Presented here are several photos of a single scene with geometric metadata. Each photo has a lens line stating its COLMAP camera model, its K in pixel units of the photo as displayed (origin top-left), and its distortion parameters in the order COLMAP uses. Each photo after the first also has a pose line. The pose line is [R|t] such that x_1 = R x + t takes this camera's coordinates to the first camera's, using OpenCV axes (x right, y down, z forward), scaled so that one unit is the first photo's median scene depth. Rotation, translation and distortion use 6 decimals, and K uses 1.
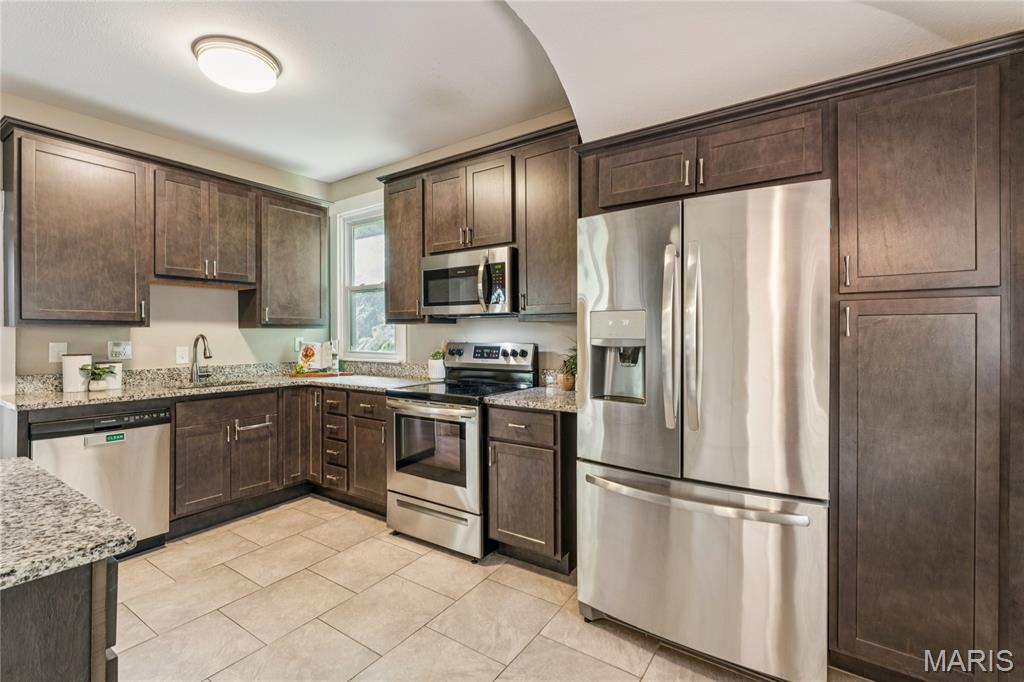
lens RADIAL K [[466.3, 0, 515.8], [0, 466.3, 335.1], [0, 0, 1]] dist [-0.002939, -0.001086]
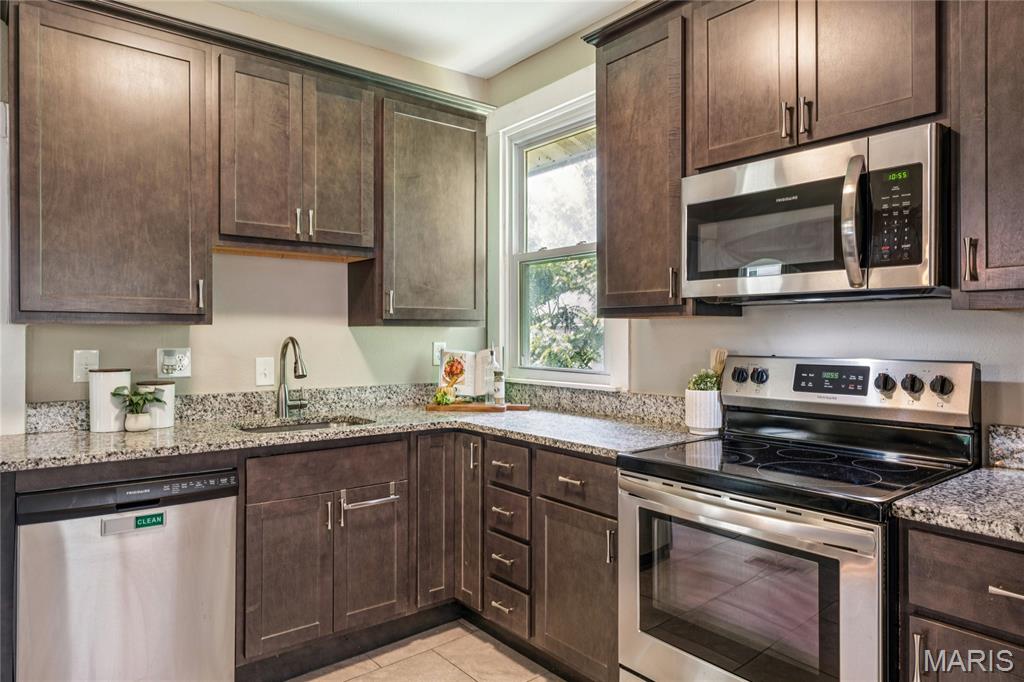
lens RADIAL K [[647.3, 0, 510.4], [0, 647.3, 338.7], [0, 0, 1]] dist [0.004931, 0.000438]
pose [[0.954652, 0.004169, -0.297696, -0.173488], [-0.003207, 0.999988, 0.003718, -0.003350], [0.297708, -0.002595, 0.954653, 0.311832]]
